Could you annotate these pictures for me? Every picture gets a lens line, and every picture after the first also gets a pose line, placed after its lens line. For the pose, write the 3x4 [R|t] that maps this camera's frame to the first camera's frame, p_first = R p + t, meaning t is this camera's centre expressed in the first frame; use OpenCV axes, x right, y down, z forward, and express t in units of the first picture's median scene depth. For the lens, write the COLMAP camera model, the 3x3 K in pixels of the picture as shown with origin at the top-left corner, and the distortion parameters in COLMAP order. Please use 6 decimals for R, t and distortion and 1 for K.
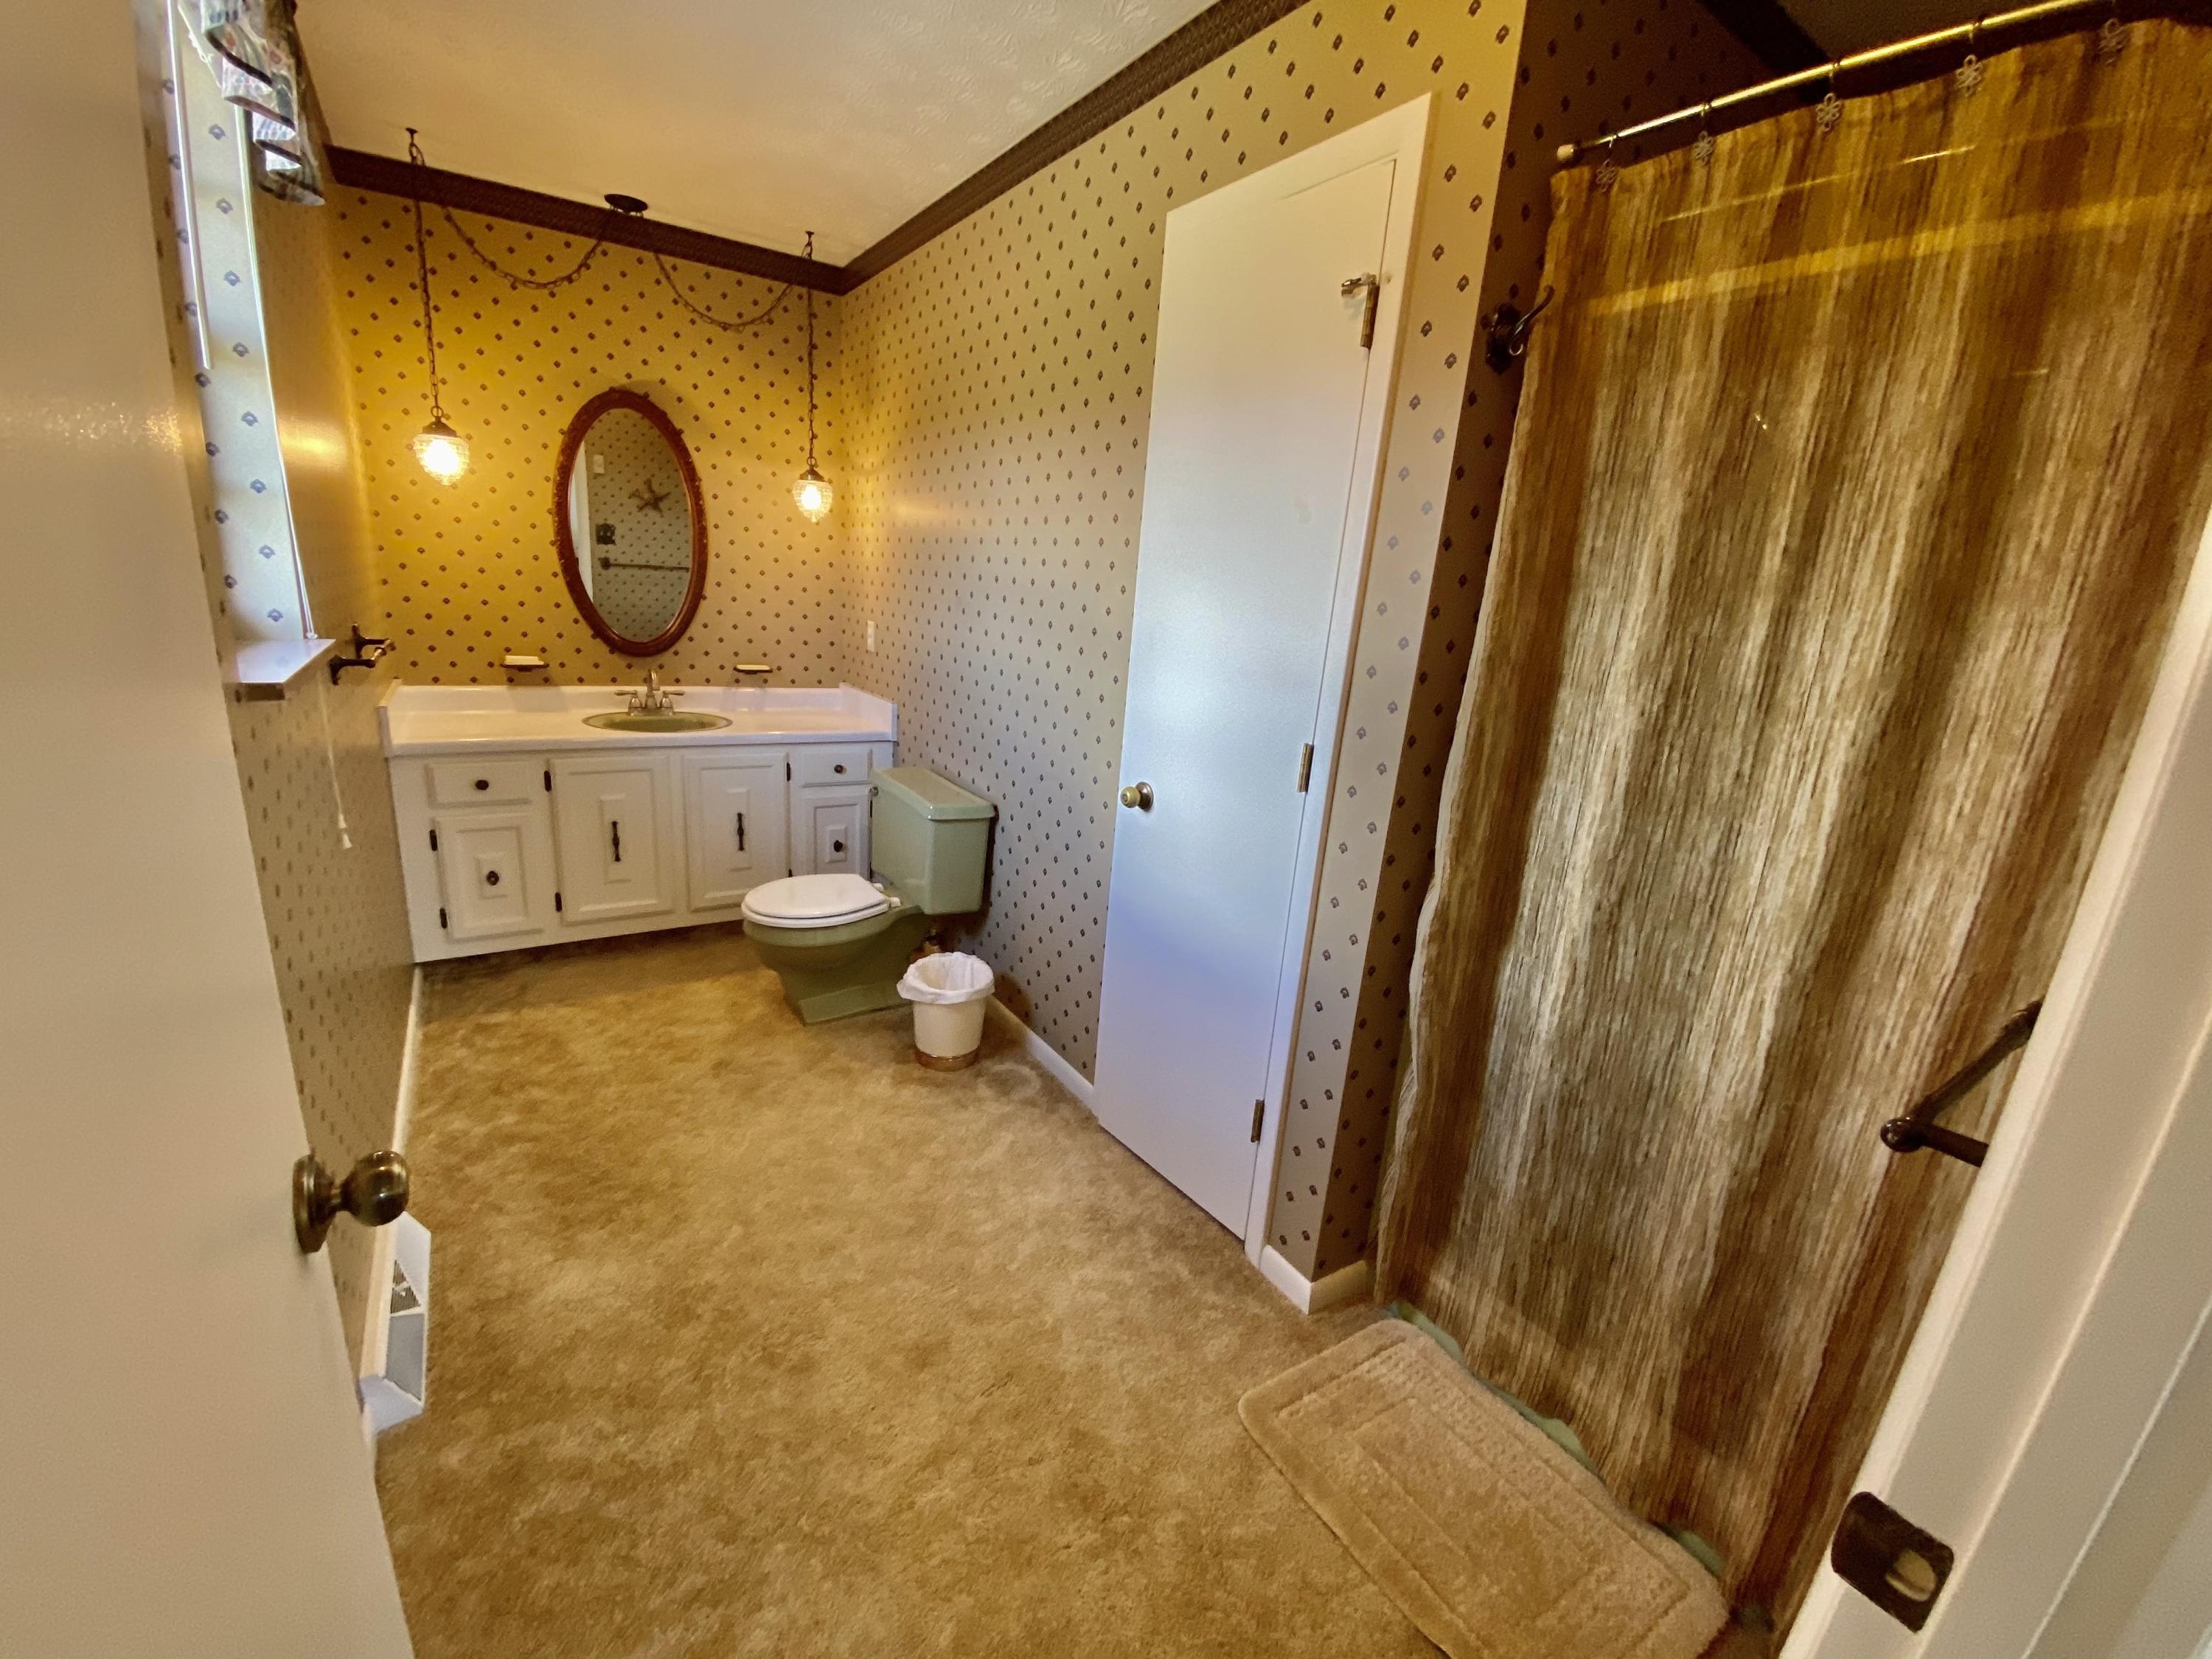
lens RADIAL K [[894.8, 0, 1108.4], [0, 894.8, 828.6], [0, 0, 1]] dist [-0.013423, -0.007440]
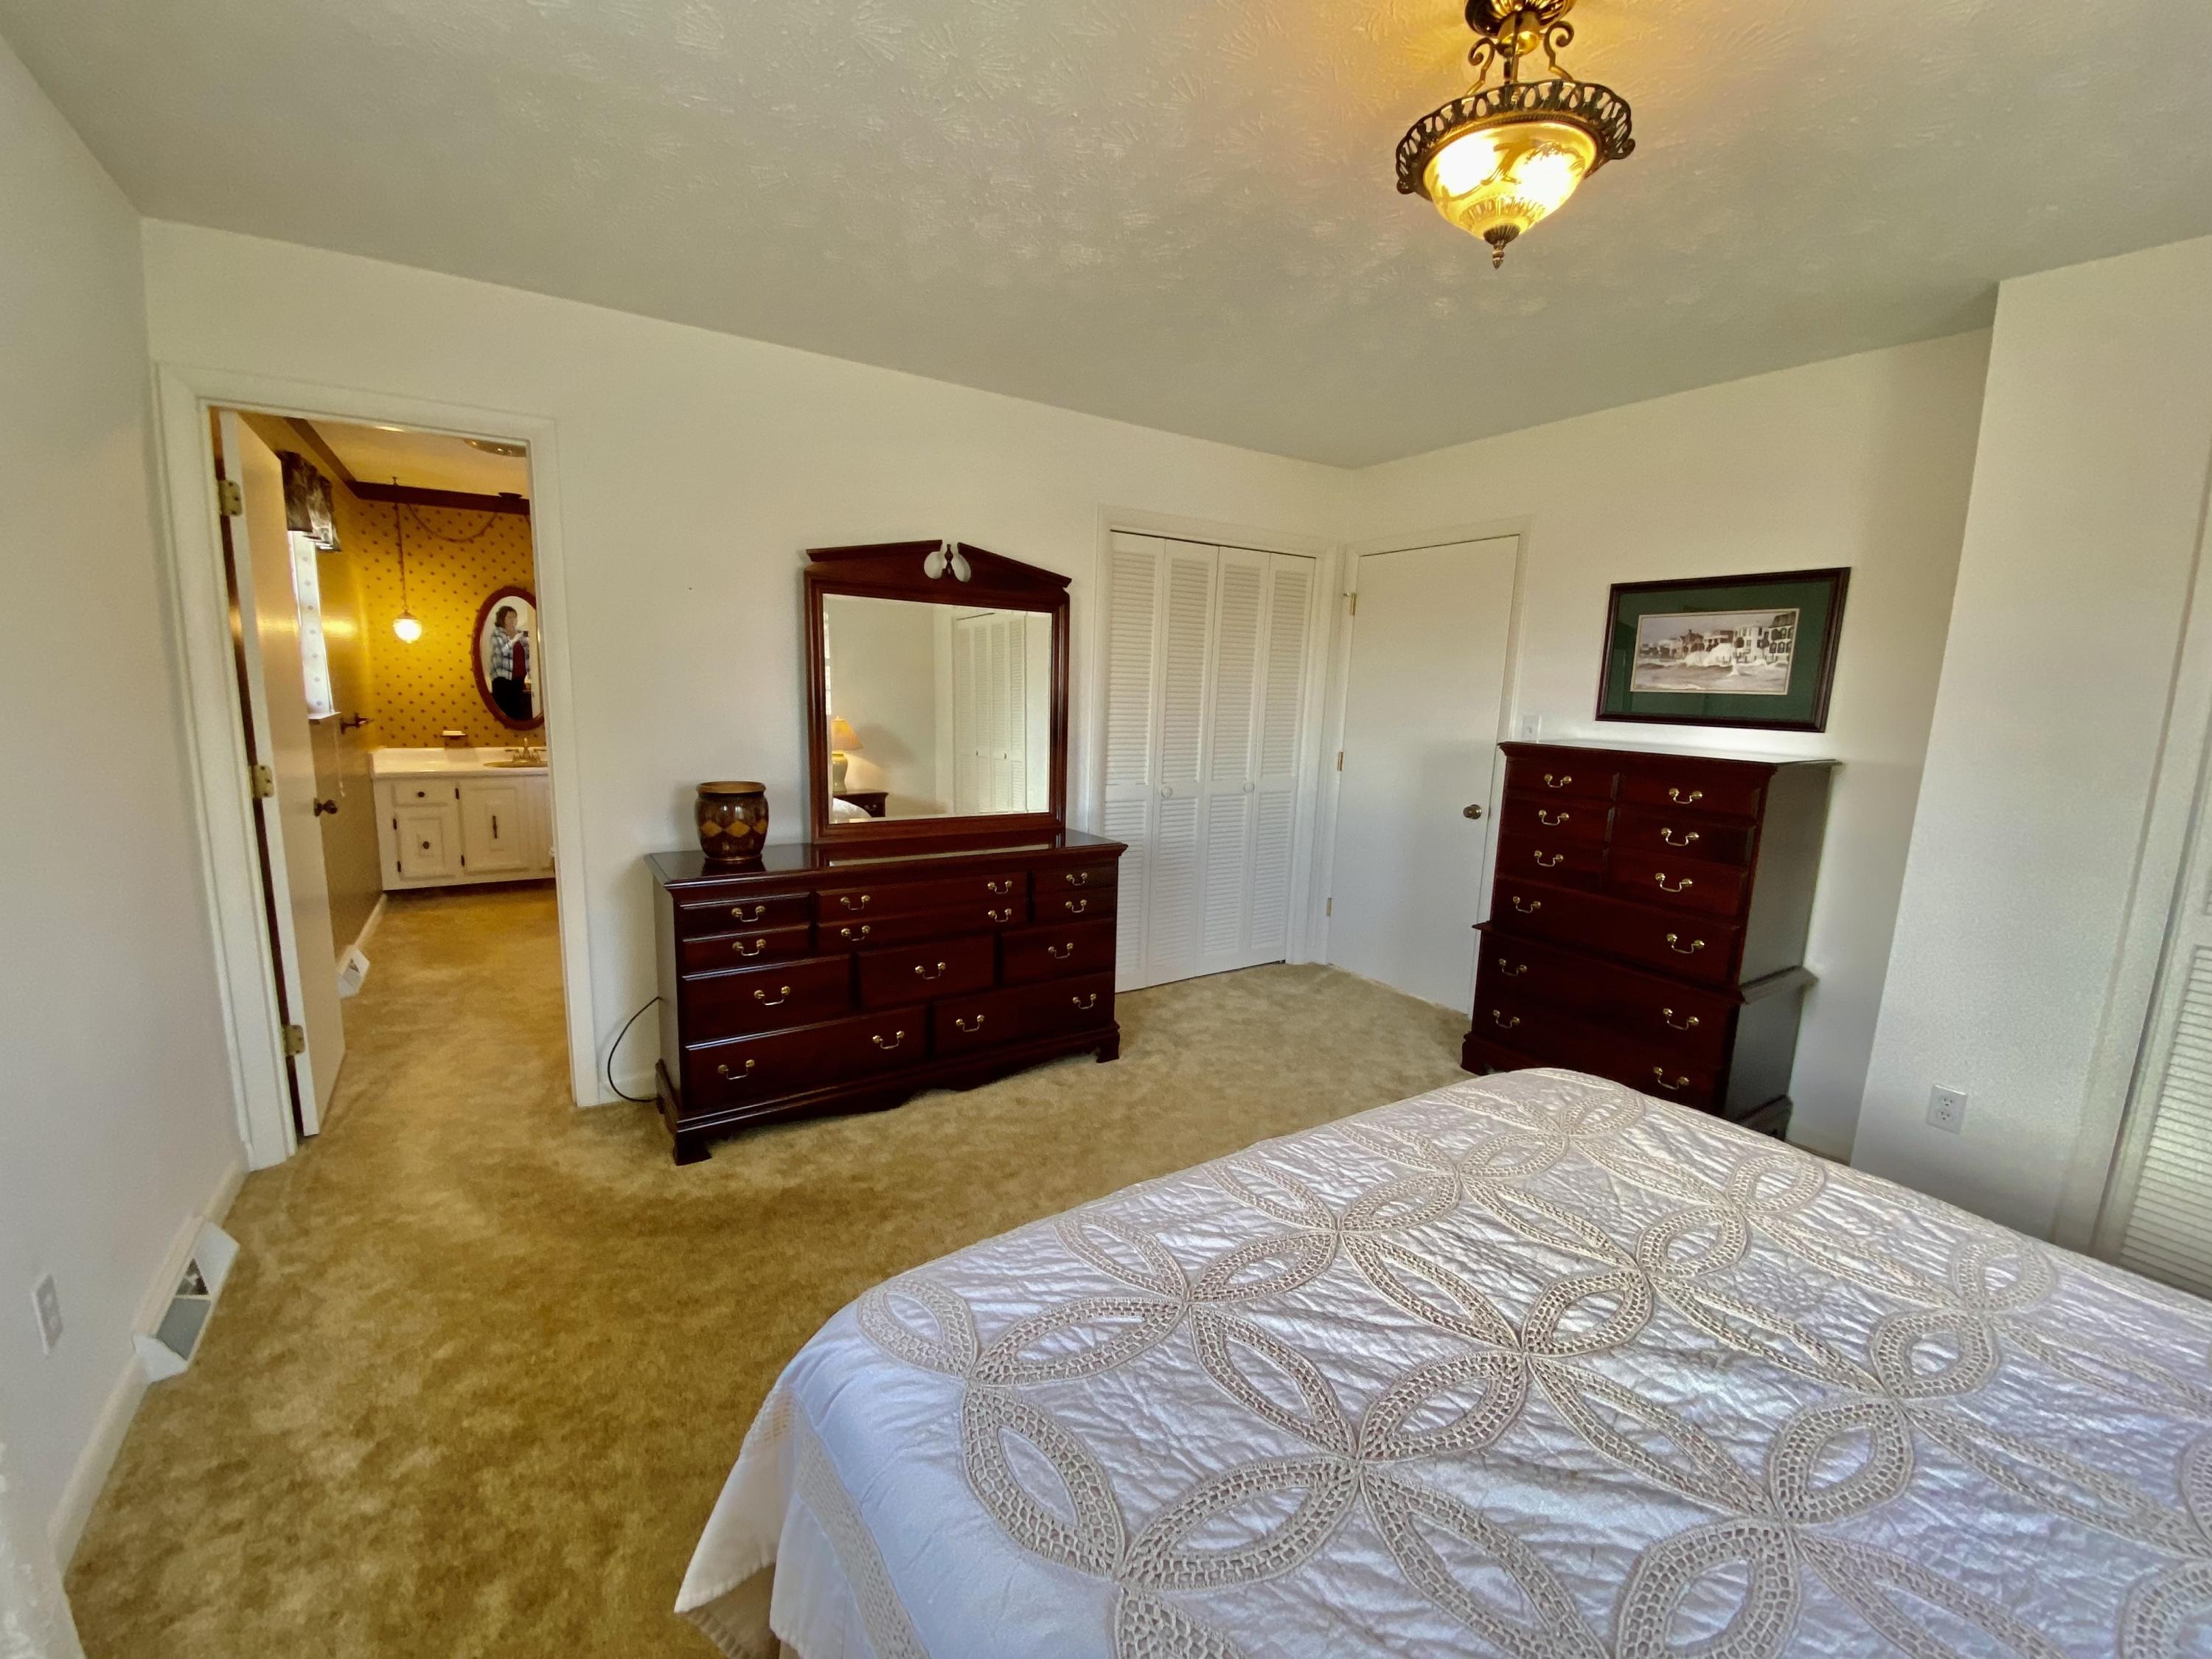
lens RADIAL K [[894.8, 0, 1118.0], [0, 894.8, 821.4], [0, 0, 1]] dist [-0.013423, -0.007440]
pose [[0.998843, -0.044546, -0.018142, 0.829177], [0.042292, 0.993046, -0.109871, 0.281743], [0.022910, 0.108976, 0.993780, -0.858539]]
